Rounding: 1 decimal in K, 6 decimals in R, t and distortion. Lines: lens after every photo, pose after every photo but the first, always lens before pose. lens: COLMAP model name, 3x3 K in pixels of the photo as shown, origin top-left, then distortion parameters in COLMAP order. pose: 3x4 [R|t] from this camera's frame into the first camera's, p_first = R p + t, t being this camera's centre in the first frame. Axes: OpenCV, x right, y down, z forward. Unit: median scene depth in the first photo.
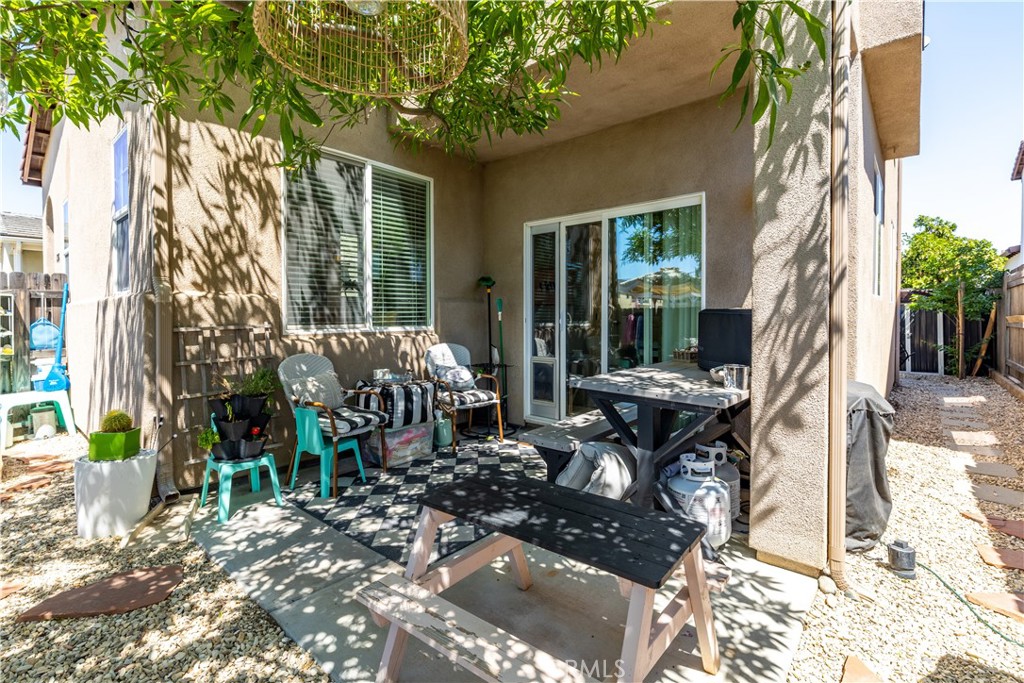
lens RADIAL K [[465.0, 0, 513.3], [0, 465.0, 322.3], [0, 0, 1]] dist [-0.000912, -0.001218]
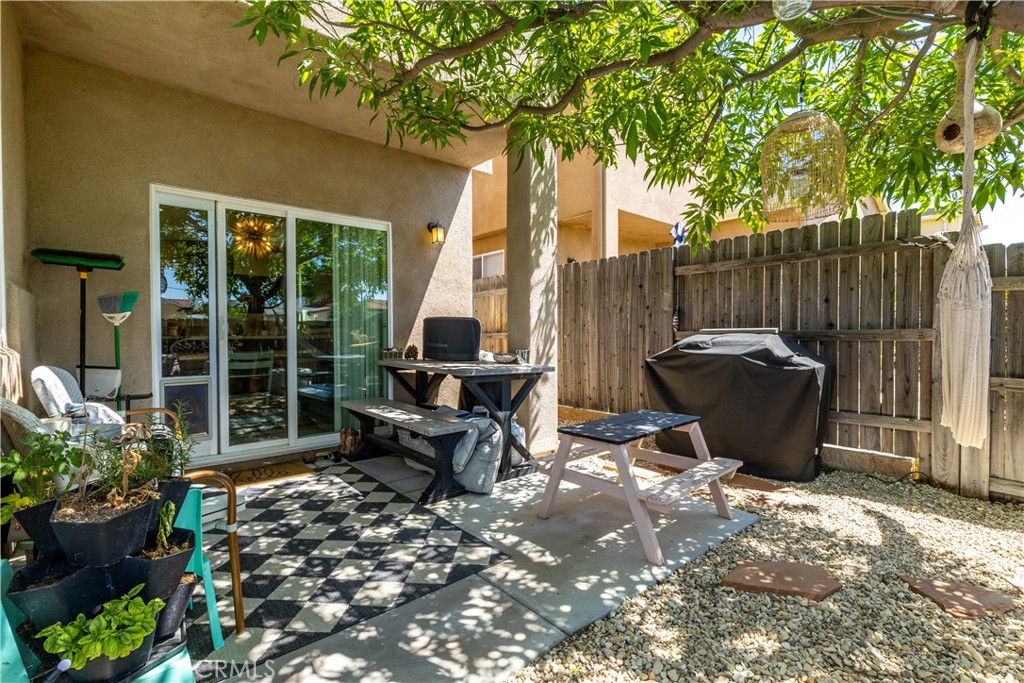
lens RADIAL K [[465.0, 0, 496.5], [0, 465.0, 338.3], [0, 0, 1]] dist [-0.000912, -0.001218]
pose [[0.172563, -0.005838, 0.984981, -1.035620], [0.017361, 0.999845, 0.002885, 0.037969], [-0.984845, 0.016603, 0.172637, 0.707916]]
